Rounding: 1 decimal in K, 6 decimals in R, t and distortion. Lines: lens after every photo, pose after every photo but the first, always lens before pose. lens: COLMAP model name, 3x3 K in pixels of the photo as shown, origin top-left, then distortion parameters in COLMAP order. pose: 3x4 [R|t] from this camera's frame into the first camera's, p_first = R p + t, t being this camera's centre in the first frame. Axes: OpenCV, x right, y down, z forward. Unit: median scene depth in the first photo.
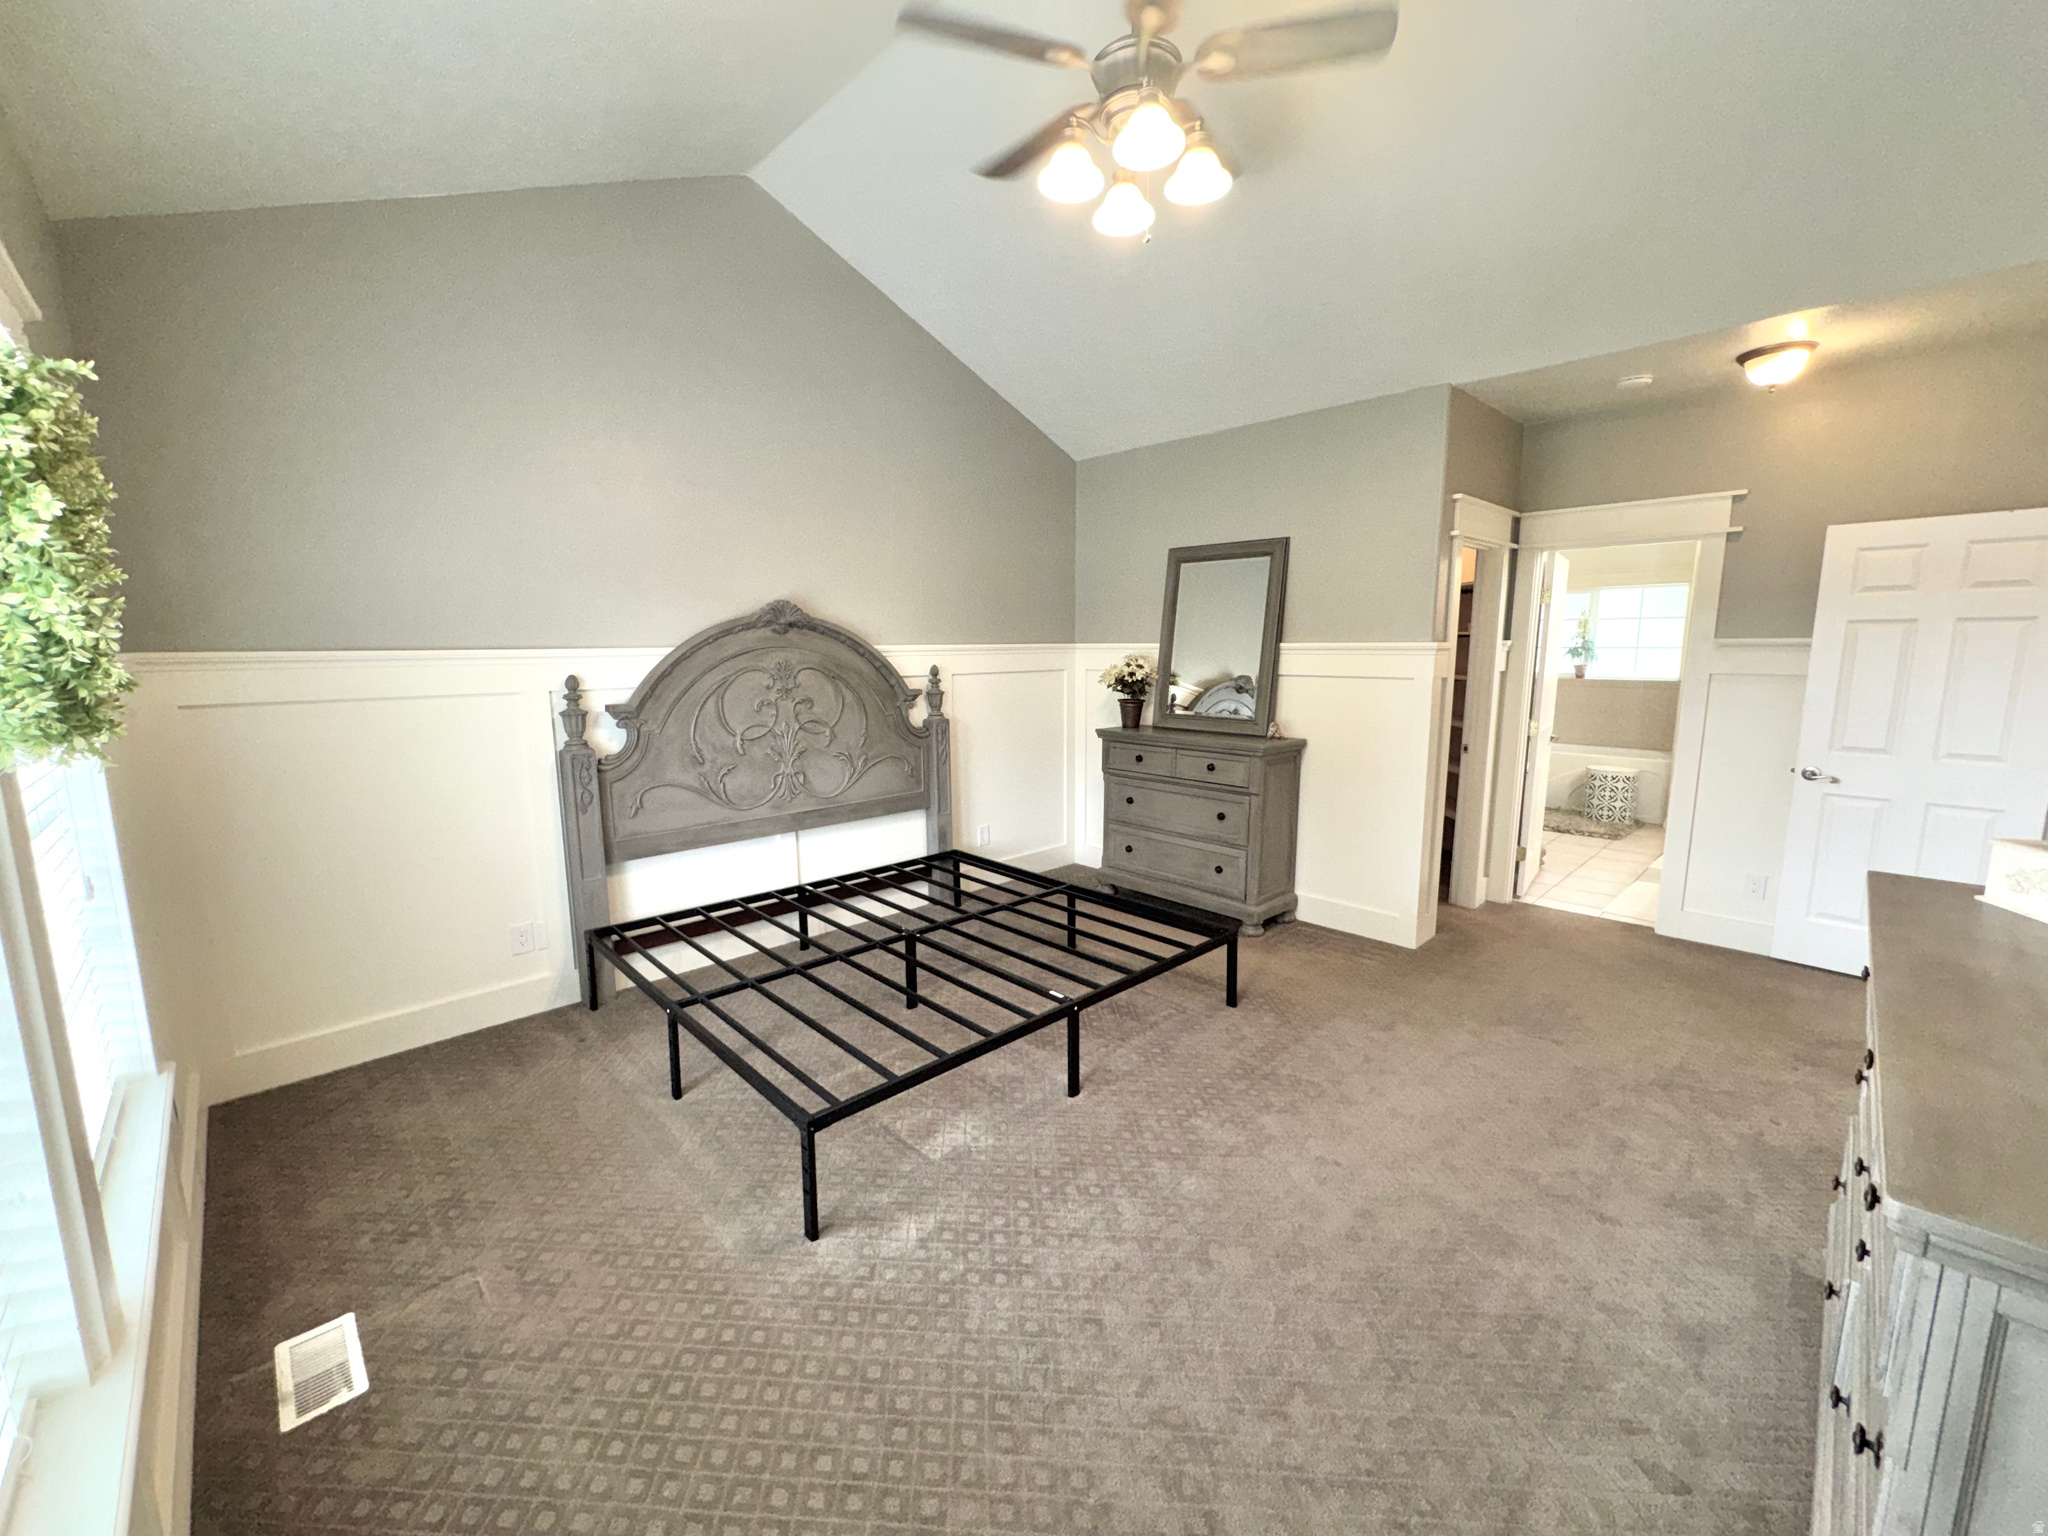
lens RADIAL K [[818.9, 0, 1027.6], [0, 818.9, 769.7], [0, 0, 1]] dist [0.000065, -0.000003]
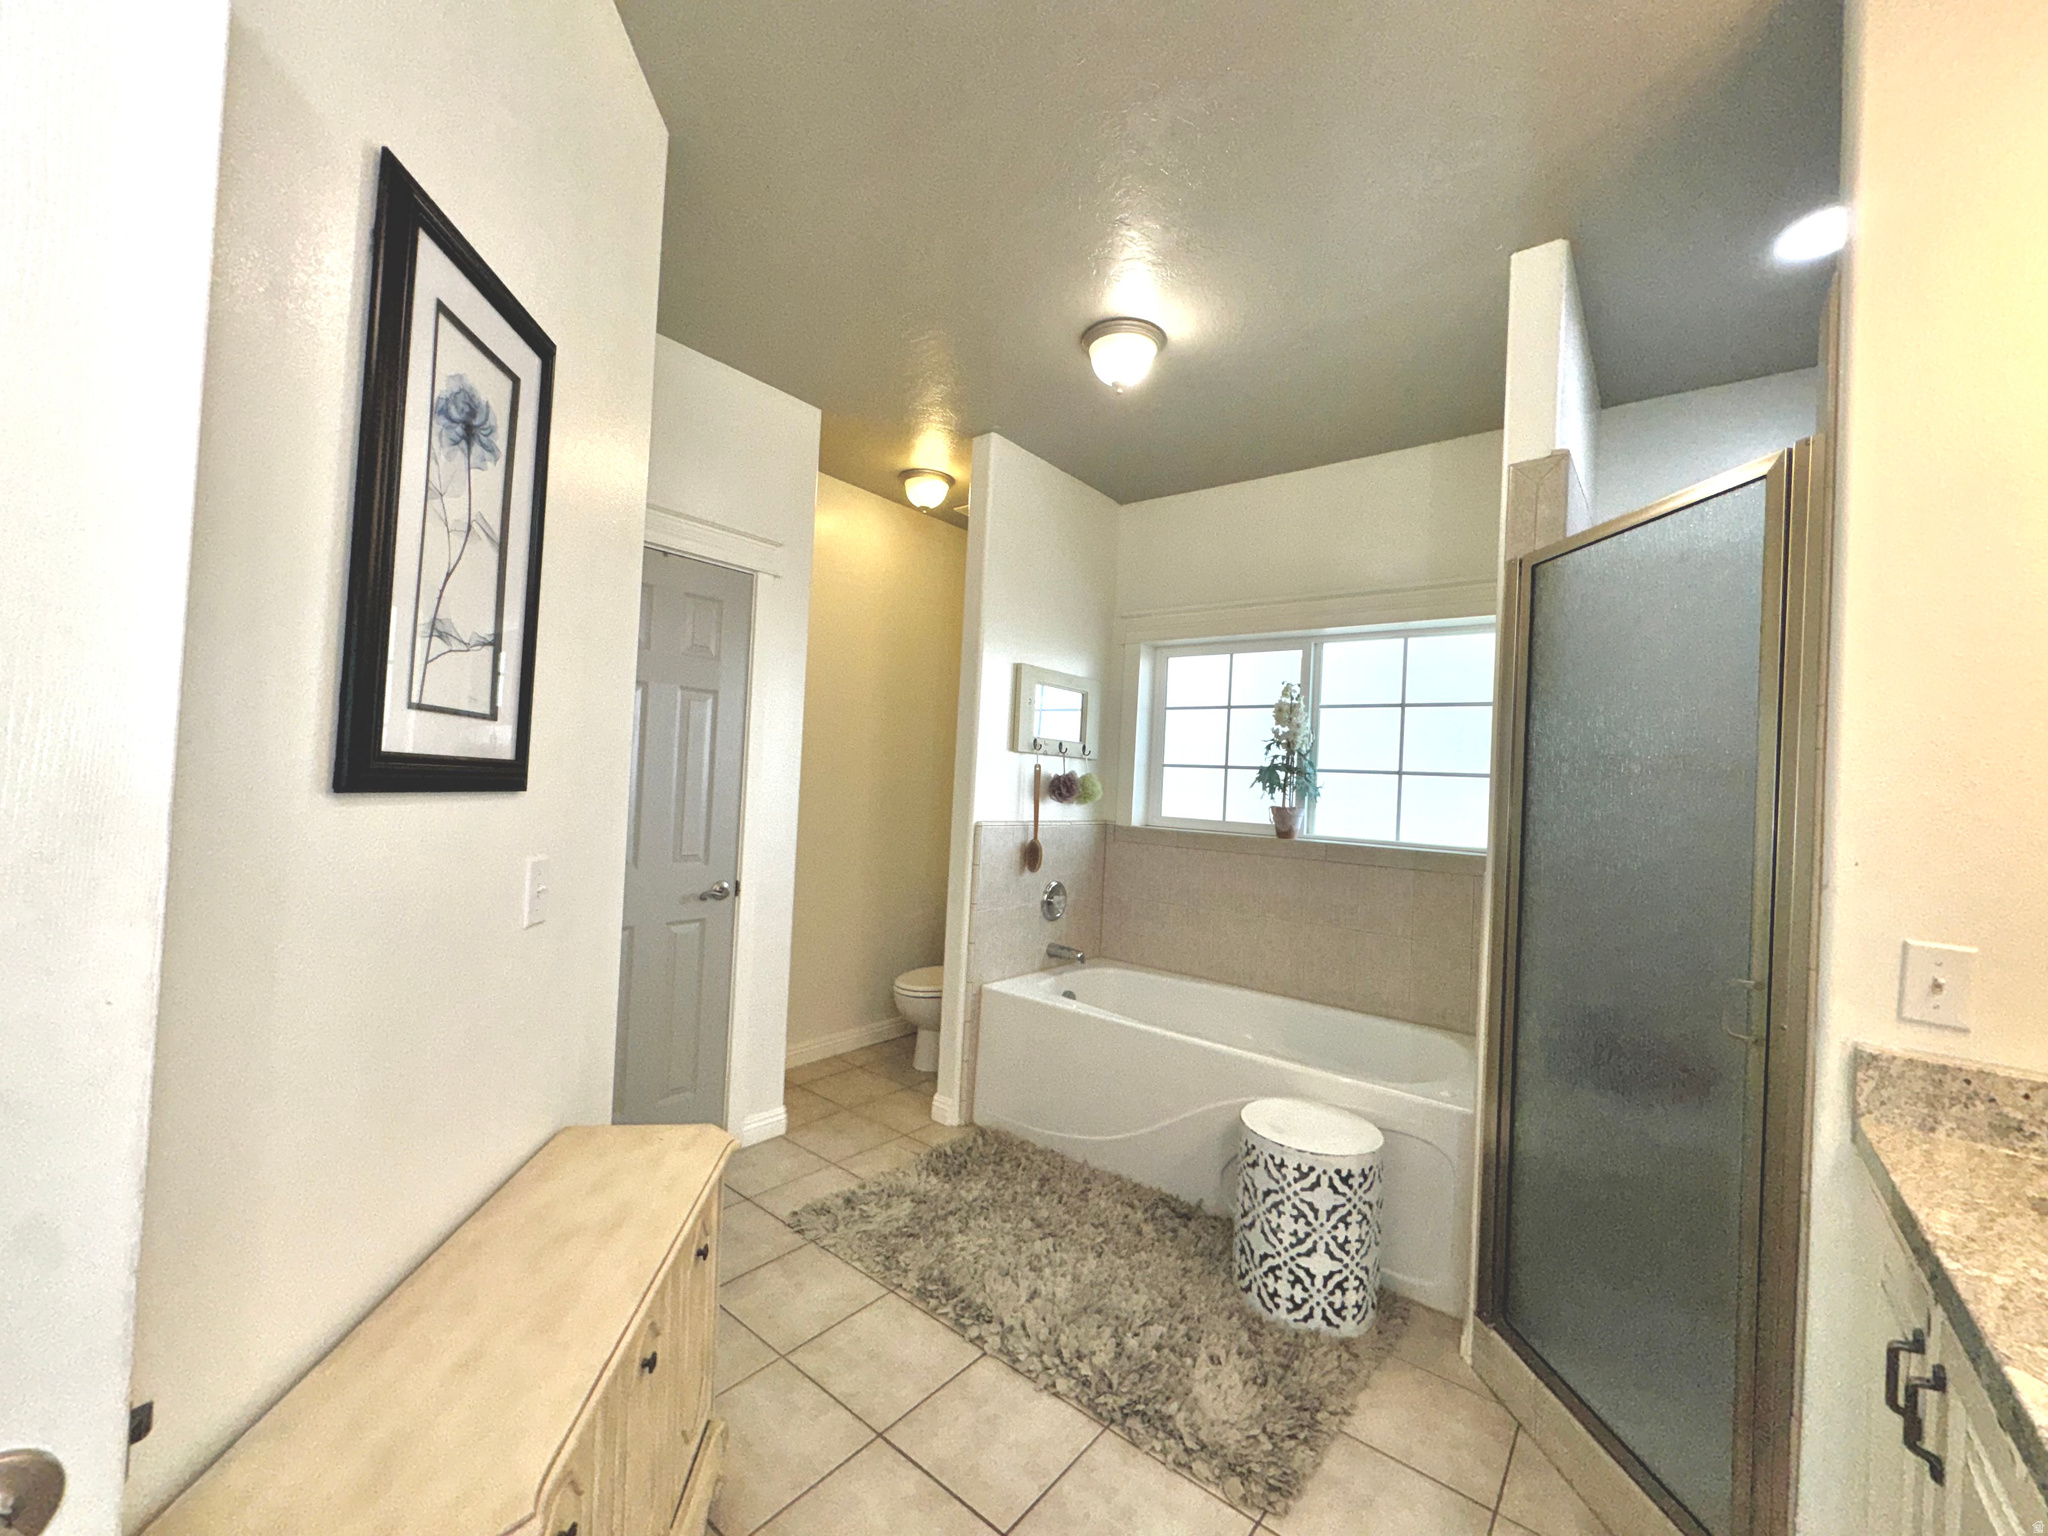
lens RADIAL K [[818.9, 0, 1021.4], [0, 818.9, 764.1], [0, 0, 1]] dist [0.000065, -0.000003]
pose [[0.990724, 0.052290, 0.125430, 0.559384], [-0.031101, 0.985754, -0.165295, -0.086509], [-0.132286, 0.159861, 0.978236, 0.682196]]
